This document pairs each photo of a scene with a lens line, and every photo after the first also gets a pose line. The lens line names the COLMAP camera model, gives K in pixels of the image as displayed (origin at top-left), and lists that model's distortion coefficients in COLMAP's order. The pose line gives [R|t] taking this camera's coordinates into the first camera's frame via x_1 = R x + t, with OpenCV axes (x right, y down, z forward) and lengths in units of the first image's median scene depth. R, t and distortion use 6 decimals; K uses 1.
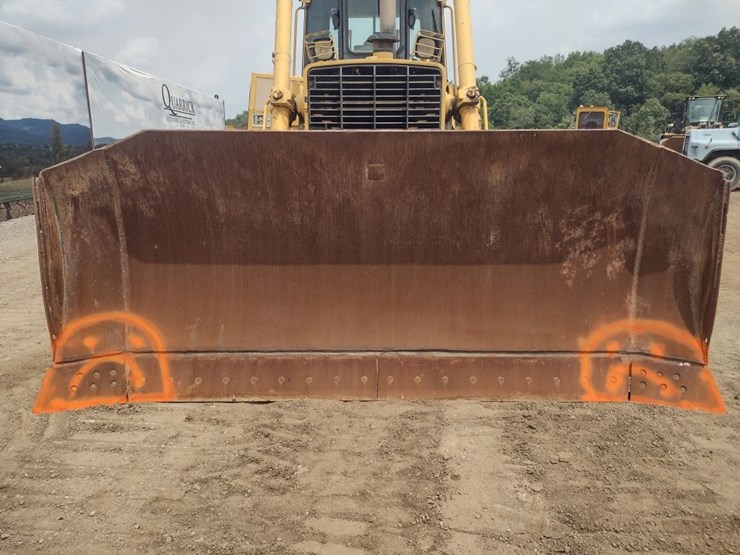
lens RADIAL K [[549.0, 0, 370.0], [0, 549.0, 277.5], [0, 0, 1]] dist [0.087728, -0.135981]
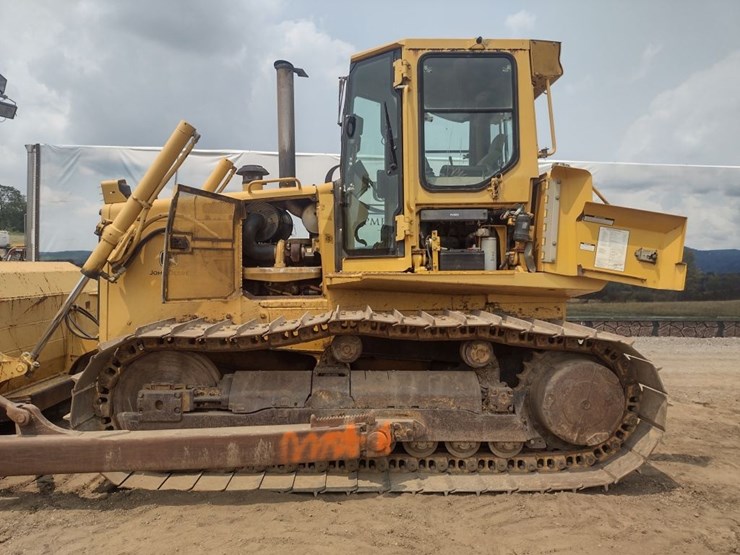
lens RADIAL K [[549.0, 0, 370.0], [0, 549.0, 277.5], [0, 0, 1]] dist [0.087728, -0.135981]
pose [[0.055218, 0.022615, -0.998218, 1.605032], [-0.241762, 0.970297, 0.008609, -0.468325], [0.968763, 0.240856, 0.059045, 1.858507]]
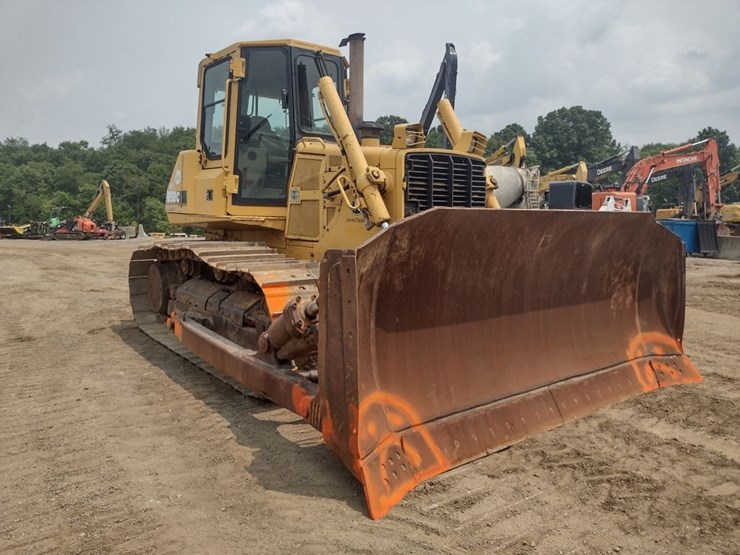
lens RADIAL K [[549.0, 0, 370.0], [0, 549.0, 277.5], [0, 0, 1]] dist [0.087728, -0.135981]
pose [[0.783228, -0.061538, 0.618682, -1.044333], [0.134936, 0.988196, -0.072532, -0.066698], [-0.606916, 0.140292, 0.782286, 0.242651]]
